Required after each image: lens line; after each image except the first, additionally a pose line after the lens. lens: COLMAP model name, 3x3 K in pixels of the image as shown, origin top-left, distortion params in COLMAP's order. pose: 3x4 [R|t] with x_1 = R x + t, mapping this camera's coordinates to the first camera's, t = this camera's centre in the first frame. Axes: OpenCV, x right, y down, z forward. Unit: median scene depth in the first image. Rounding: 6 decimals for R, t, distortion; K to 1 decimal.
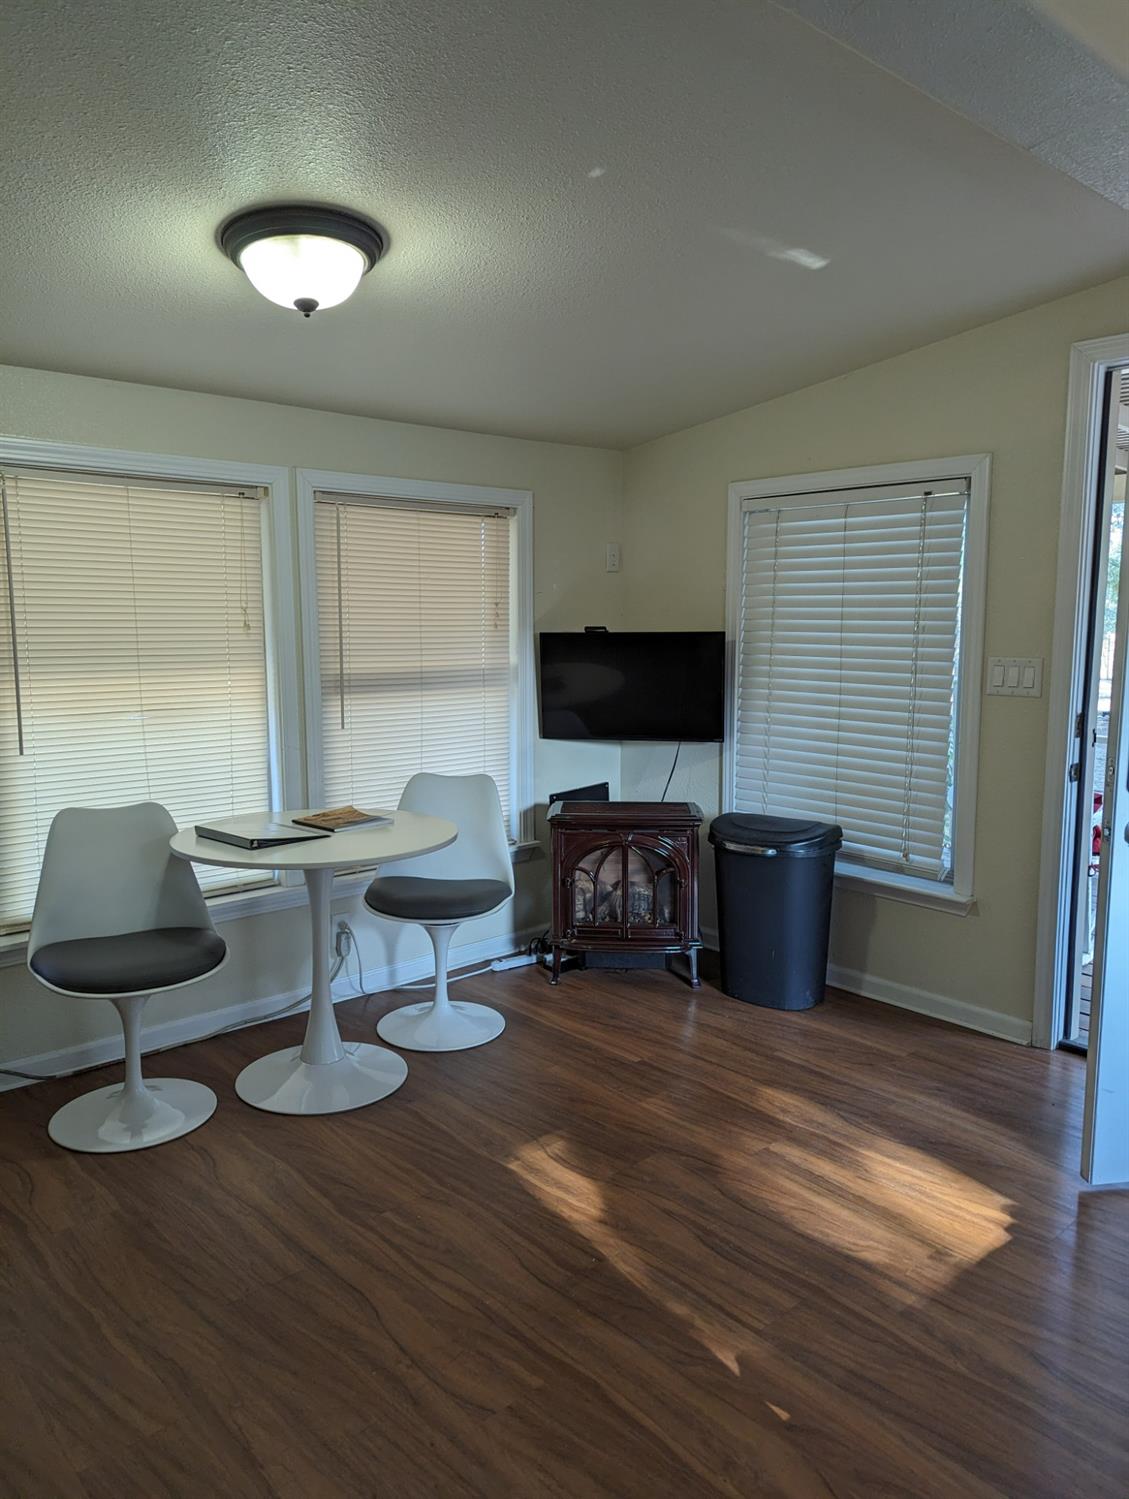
lens RADIAL K [[1037.5, 0, 564.5], [0, 1037.5, 749.5], [0, 0, 1]] dist [0.004072, -0.002659]
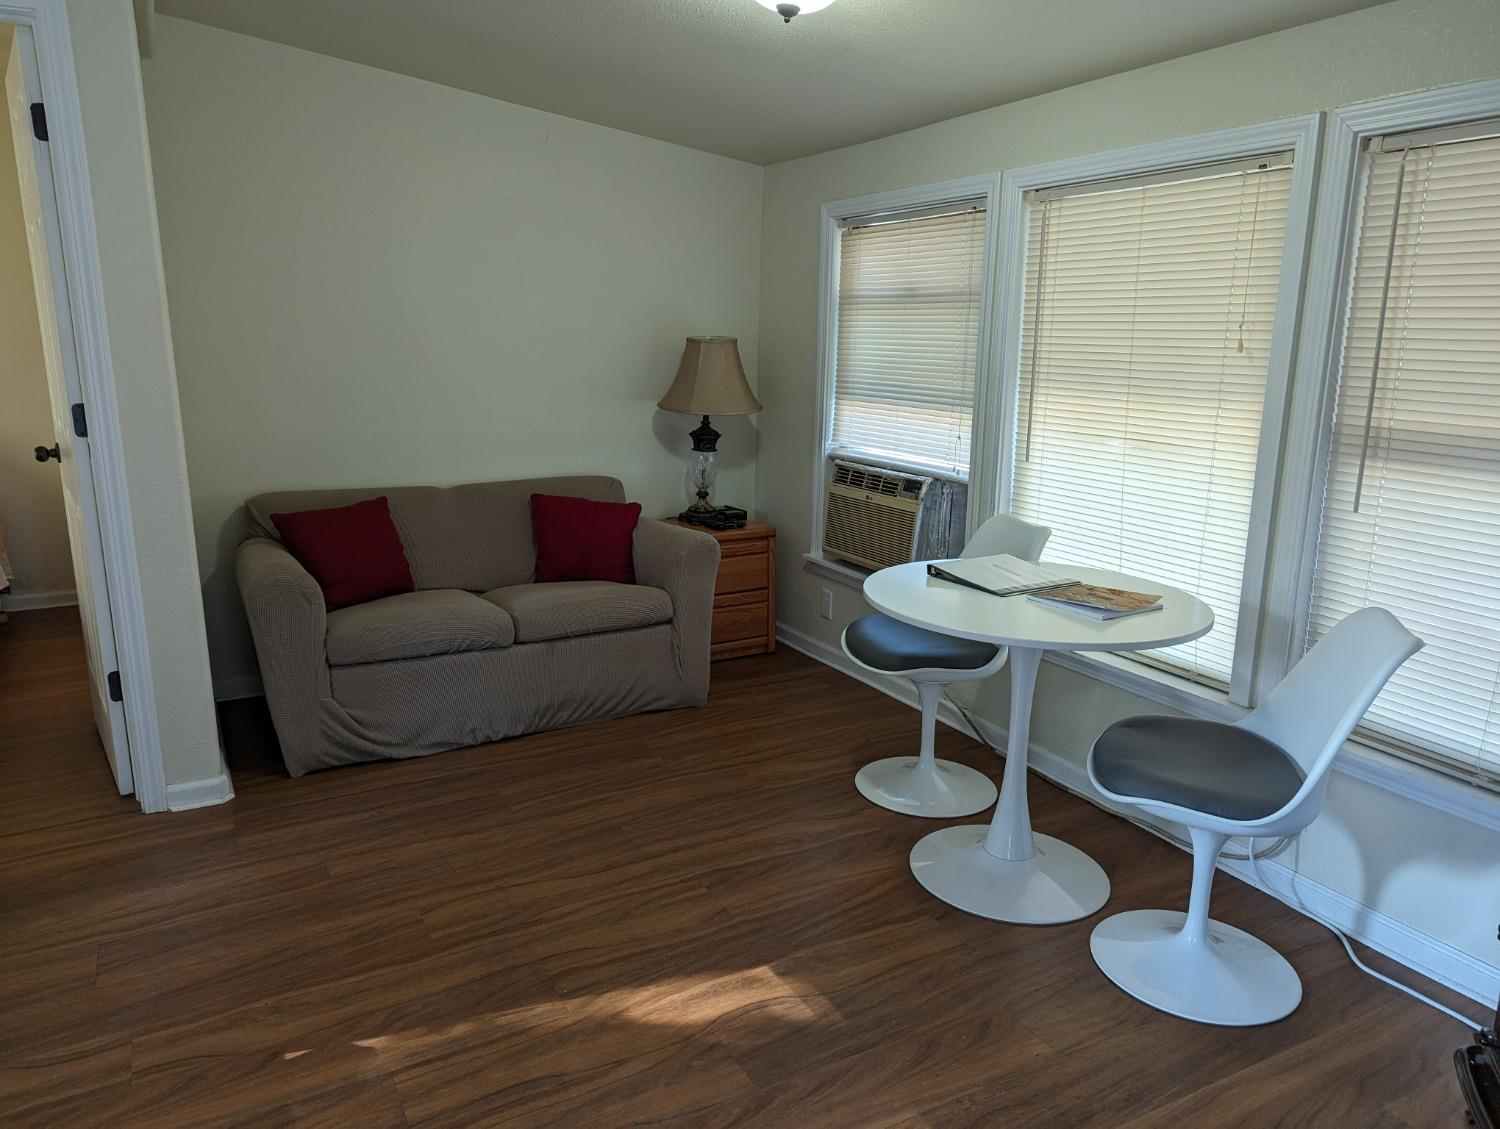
lens RADIAL K [[1100.5, 0, 750.0], [0, 1100.5, 564.5], [0, 0, 1]] dist [0.035869, -0.001975]
pose [[-0.242172, 0.209150, -0.947422, 0.803453], [-0.134132, 0.959896, 0.246189, -0.161153], [0.960917, 0.186700, -0.204406, 1.170551]]
